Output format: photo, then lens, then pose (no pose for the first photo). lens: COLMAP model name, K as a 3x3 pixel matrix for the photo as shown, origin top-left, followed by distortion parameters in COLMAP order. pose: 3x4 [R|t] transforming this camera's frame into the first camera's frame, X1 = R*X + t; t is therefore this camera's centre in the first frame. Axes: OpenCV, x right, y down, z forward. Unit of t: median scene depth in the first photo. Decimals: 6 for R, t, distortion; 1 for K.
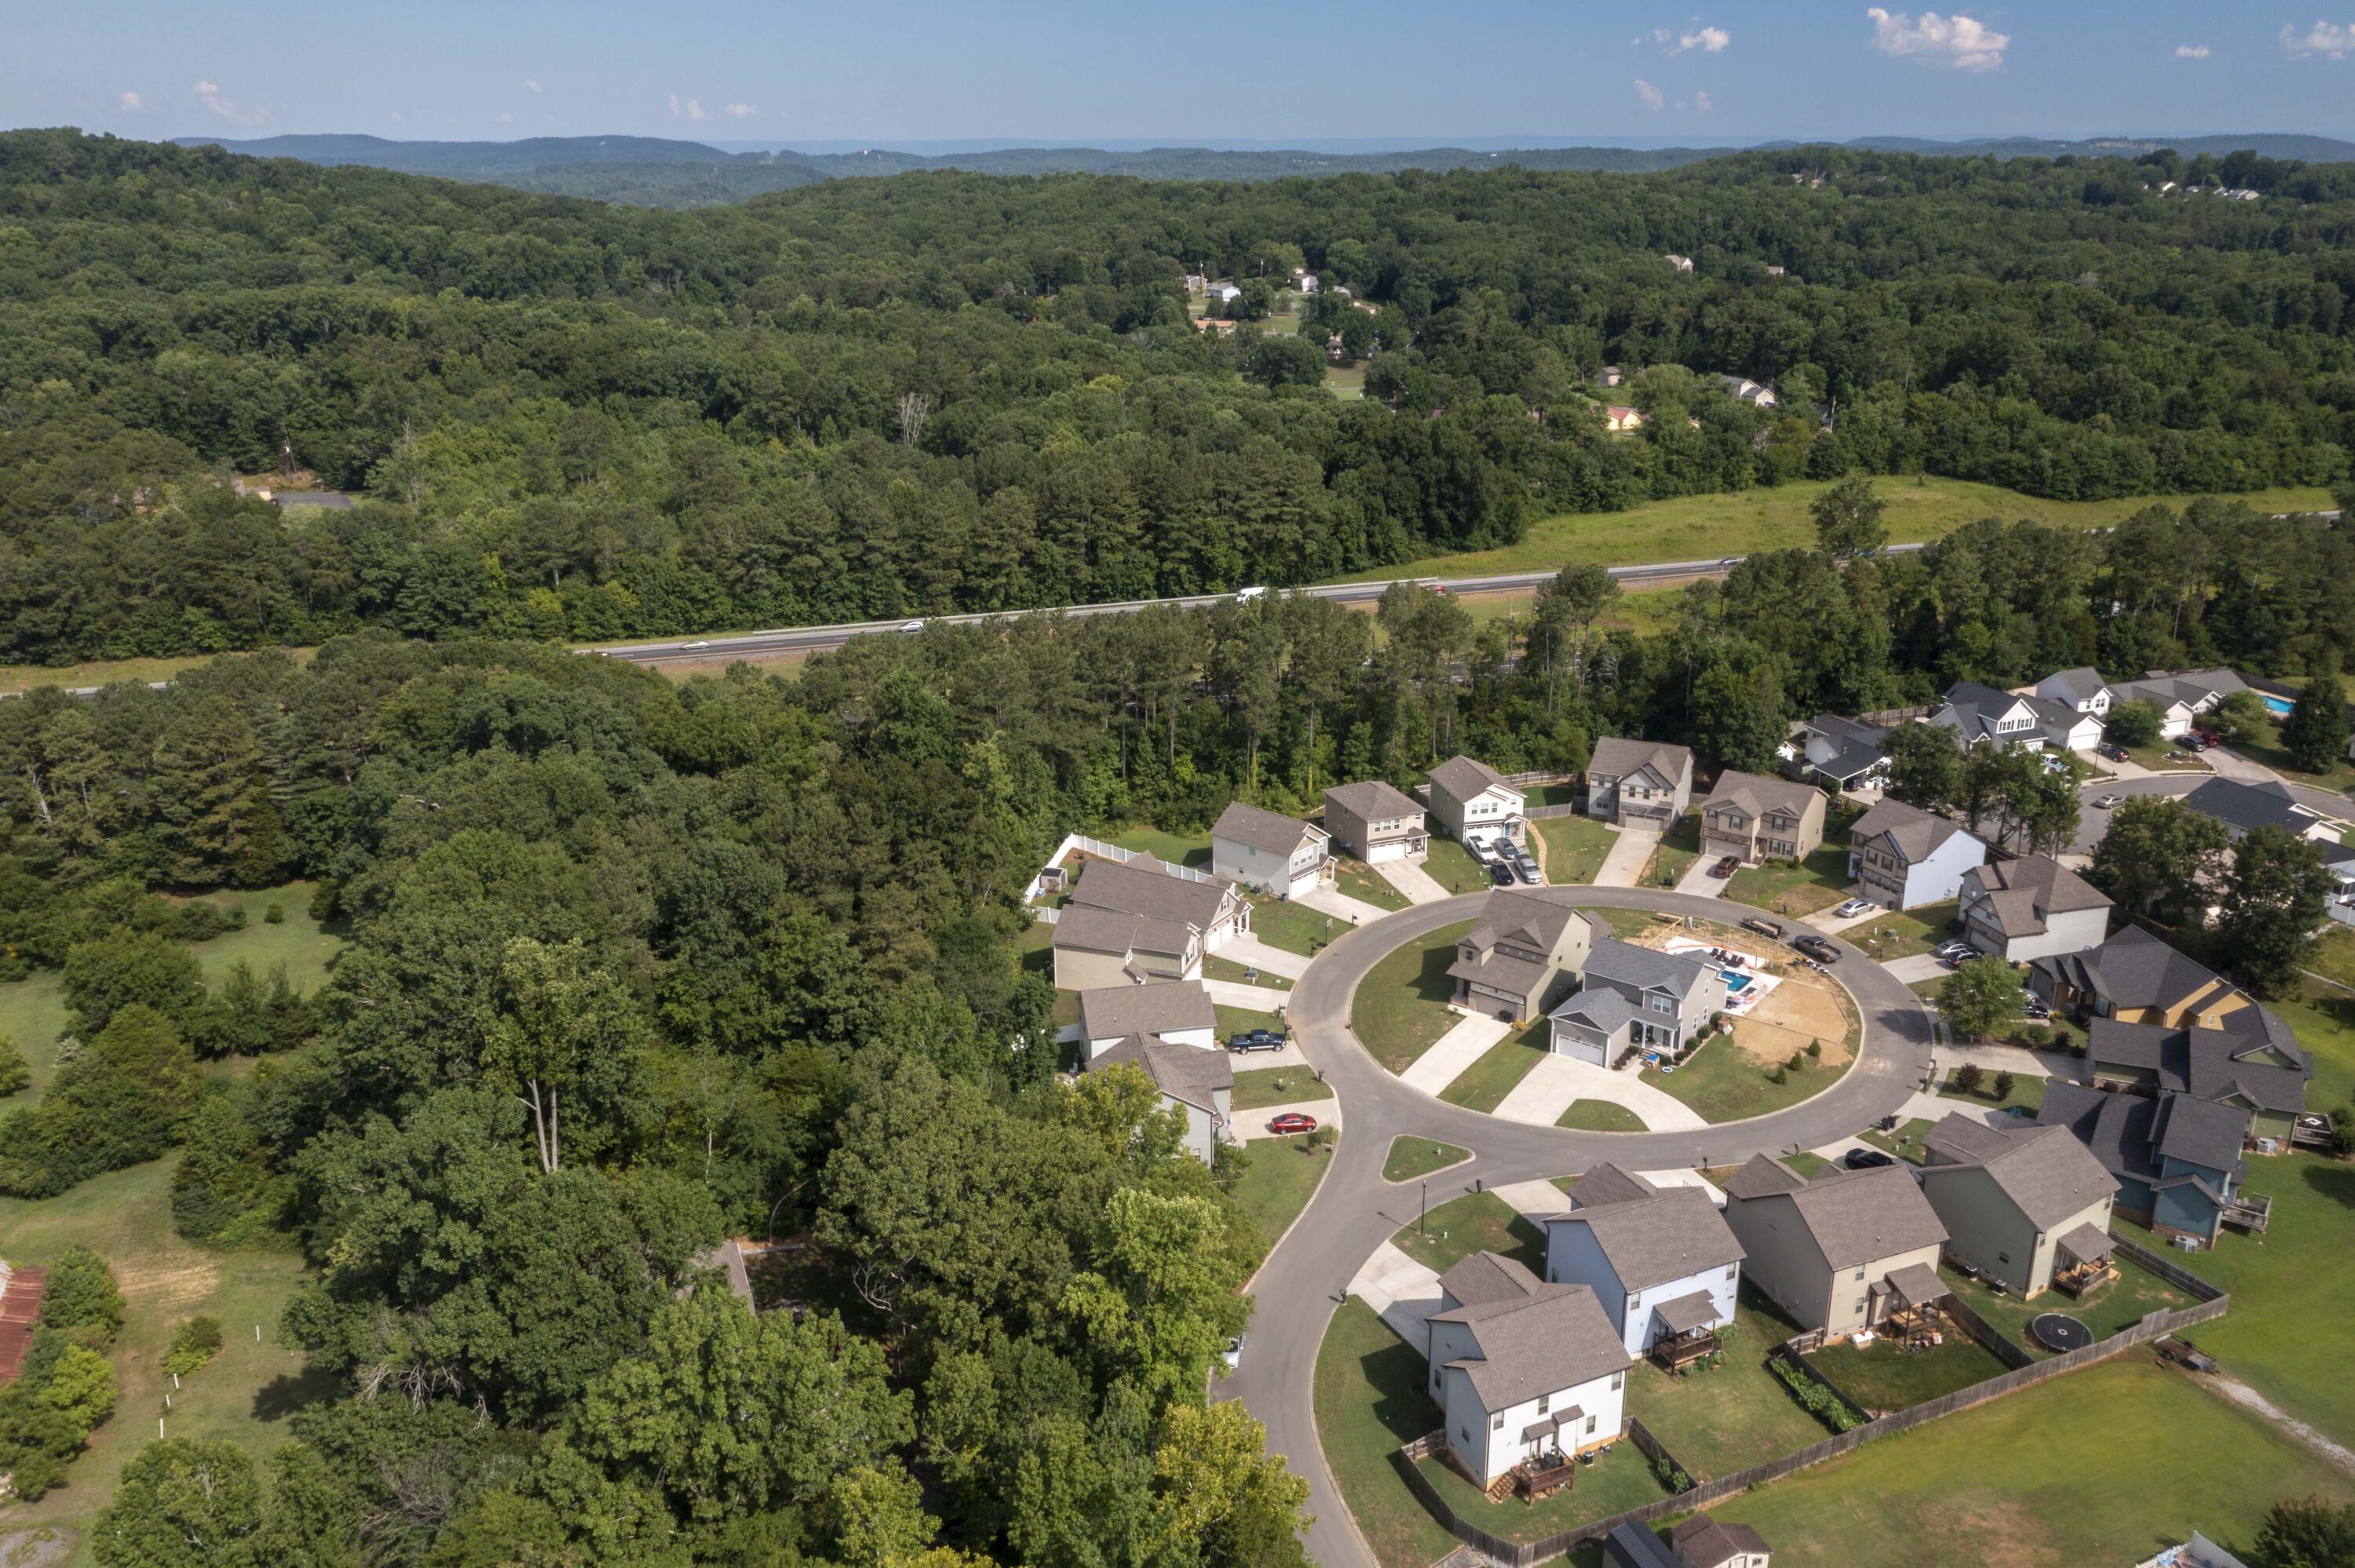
lens RADIAL K [[1859.8, 0, 1177.5], [0, 1859.8, 784.0], [0, 0, 1]] dist [-0.017790, 0.072359]
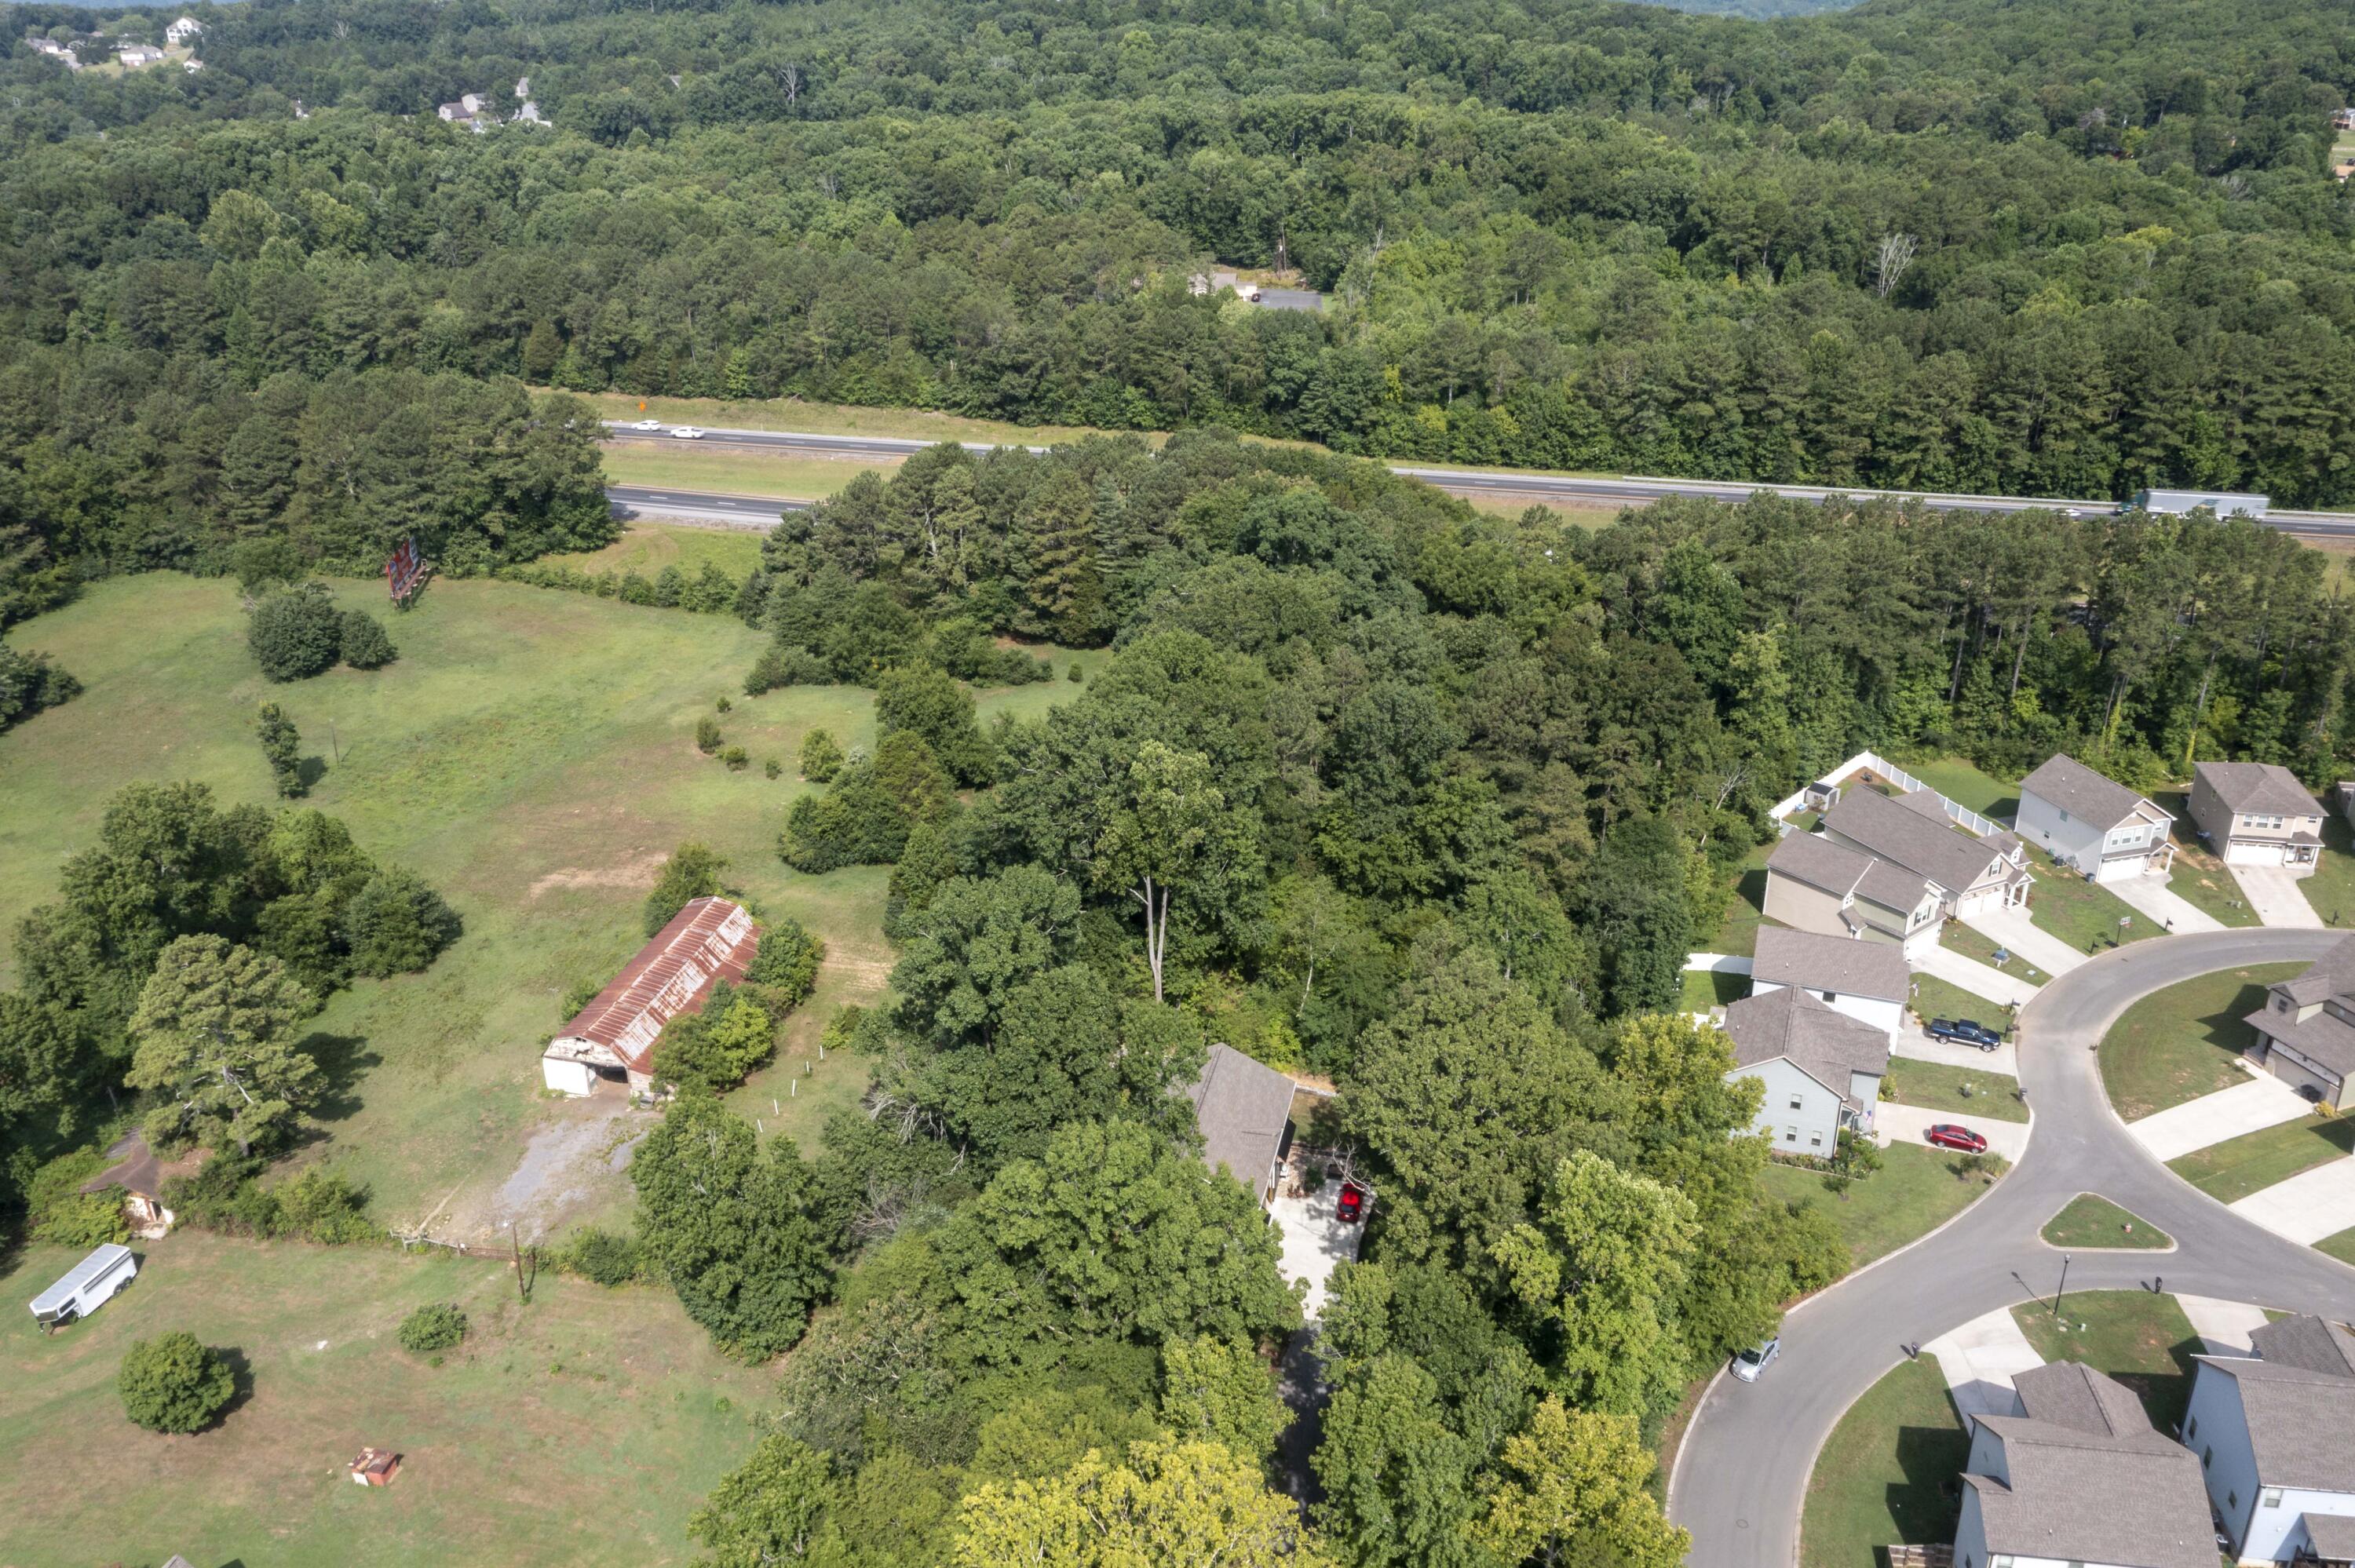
lens RADIAL K [[1859.8, 0, 1177.5], [0, 1859.8, 784.0], [0, 0, 1]] dist [-0.017790, 0.072359]
pose [[0.843998, 0.215480, -0.491157, 0.101921], [-0.170077, 0.976010, 0.135935, -0.022046], [0.508666, -0.031194, 0.860399, 0.062996]]
